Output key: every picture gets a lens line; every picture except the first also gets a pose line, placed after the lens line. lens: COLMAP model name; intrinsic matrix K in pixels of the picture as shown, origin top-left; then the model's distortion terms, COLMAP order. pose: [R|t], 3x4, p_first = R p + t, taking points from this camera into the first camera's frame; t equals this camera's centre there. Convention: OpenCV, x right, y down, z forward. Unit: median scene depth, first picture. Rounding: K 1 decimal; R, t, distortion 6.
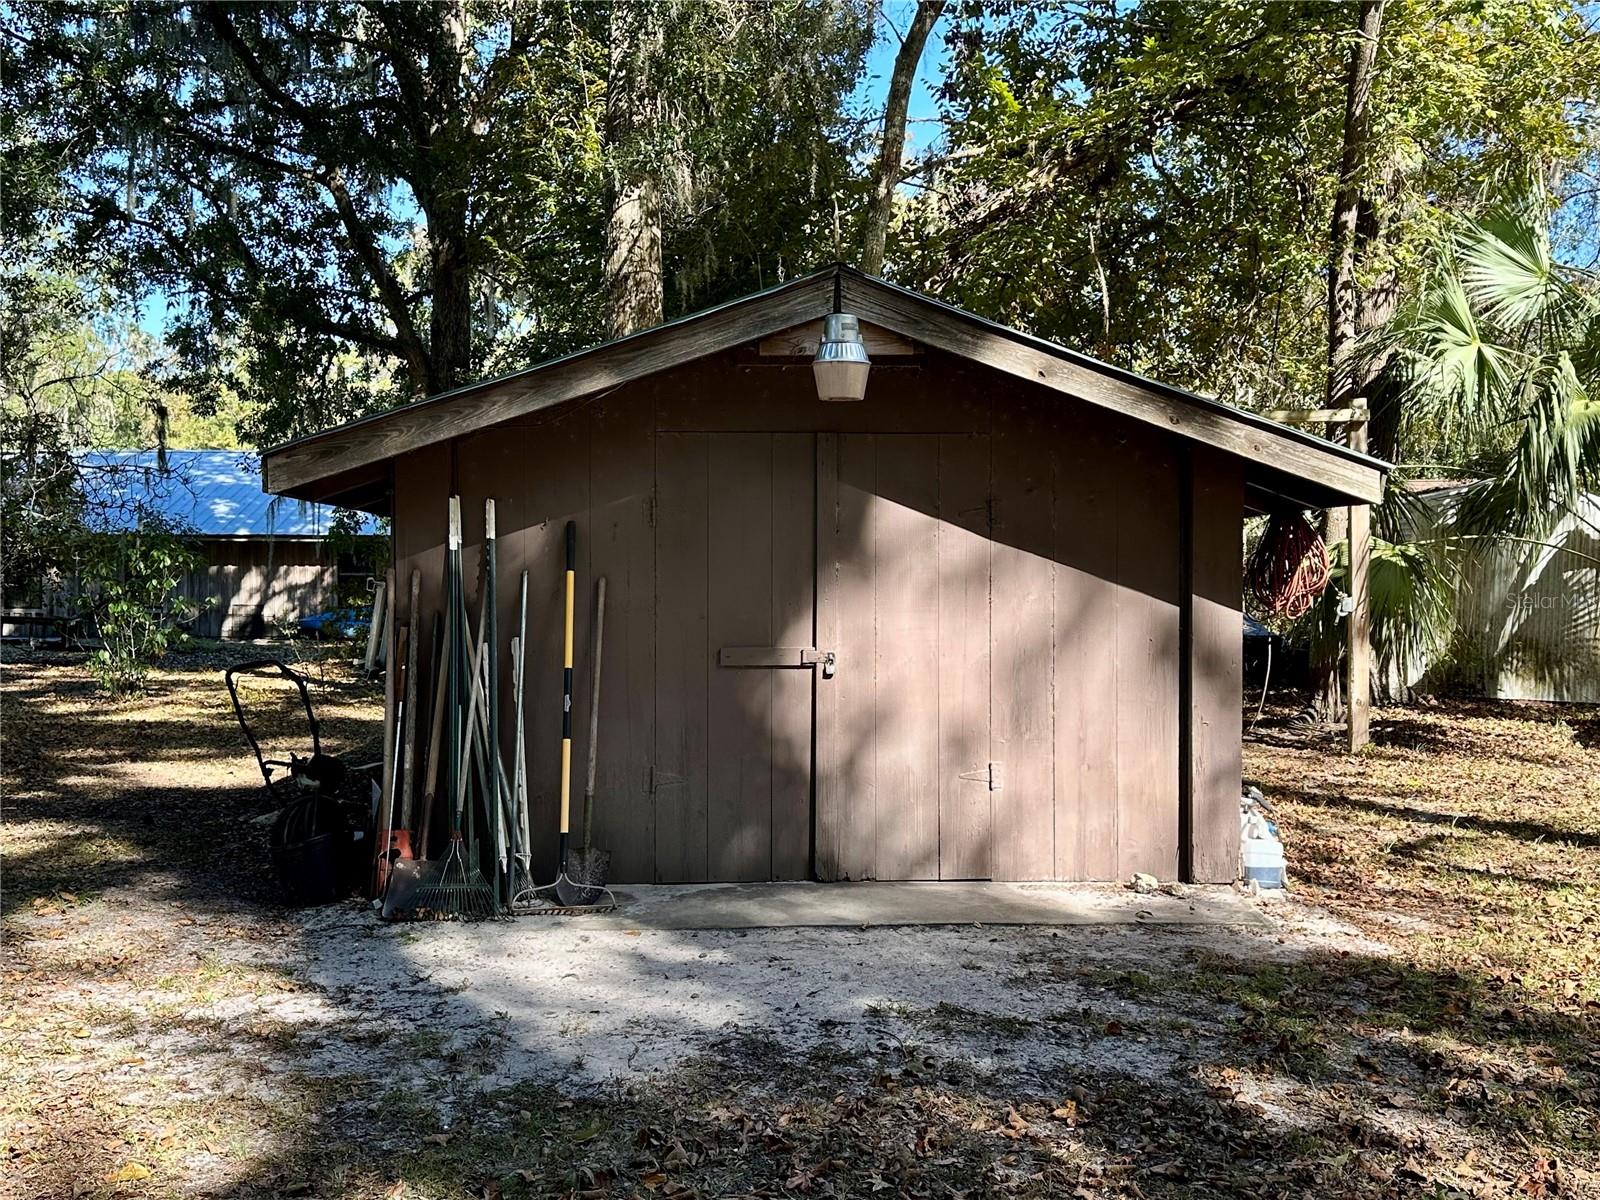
lens RADIAL K [[1587.7, 0, 800.7], [0, 1587.7, 597.6], [0, 0, 1]] dist [0.021076, 0.000000]
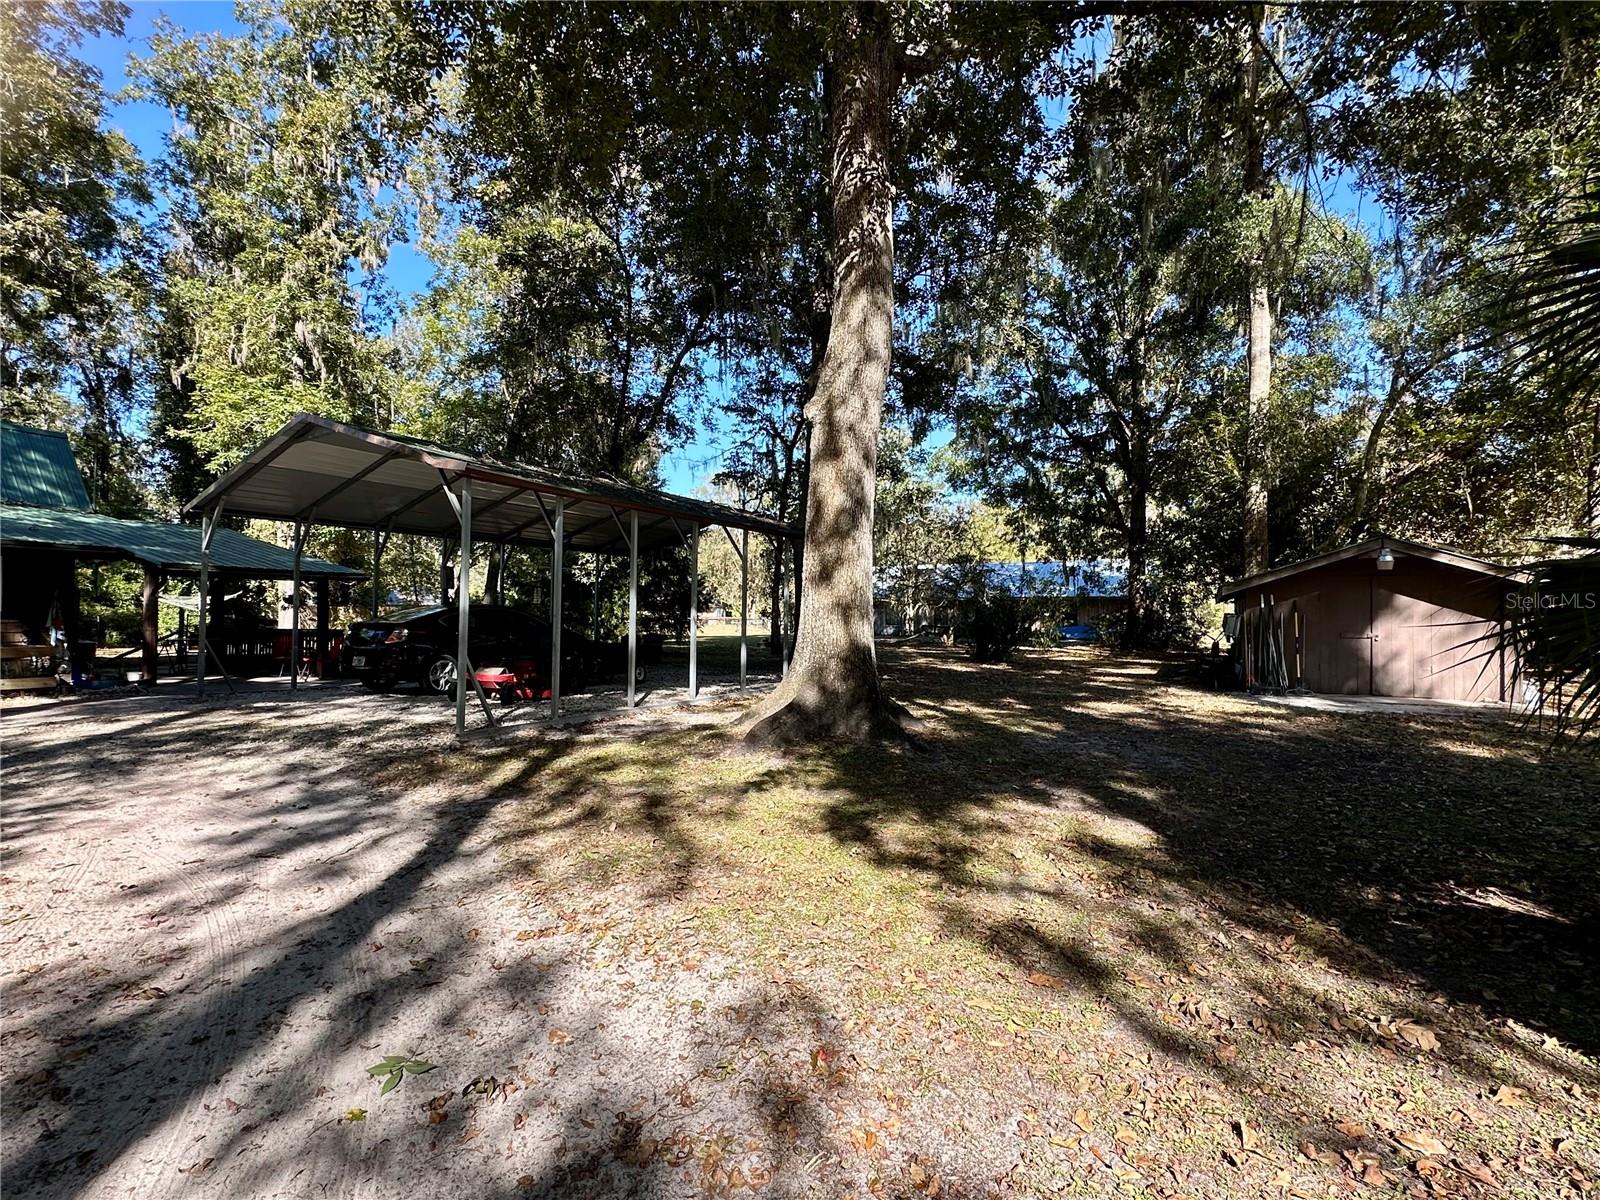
lens RADIAL K [[779.9, 0, 795.8], [0, 779.9, 602.4], [0, 0, 1]] dist [0.000813, -0.000059]
pose [[0.867627, -0.001258, -0.497214, -0.257692], [-0.012584, 0.999621, -0.024489, 0.019776], [0.497056, 0.027504, 0.867282, -1.287520]]
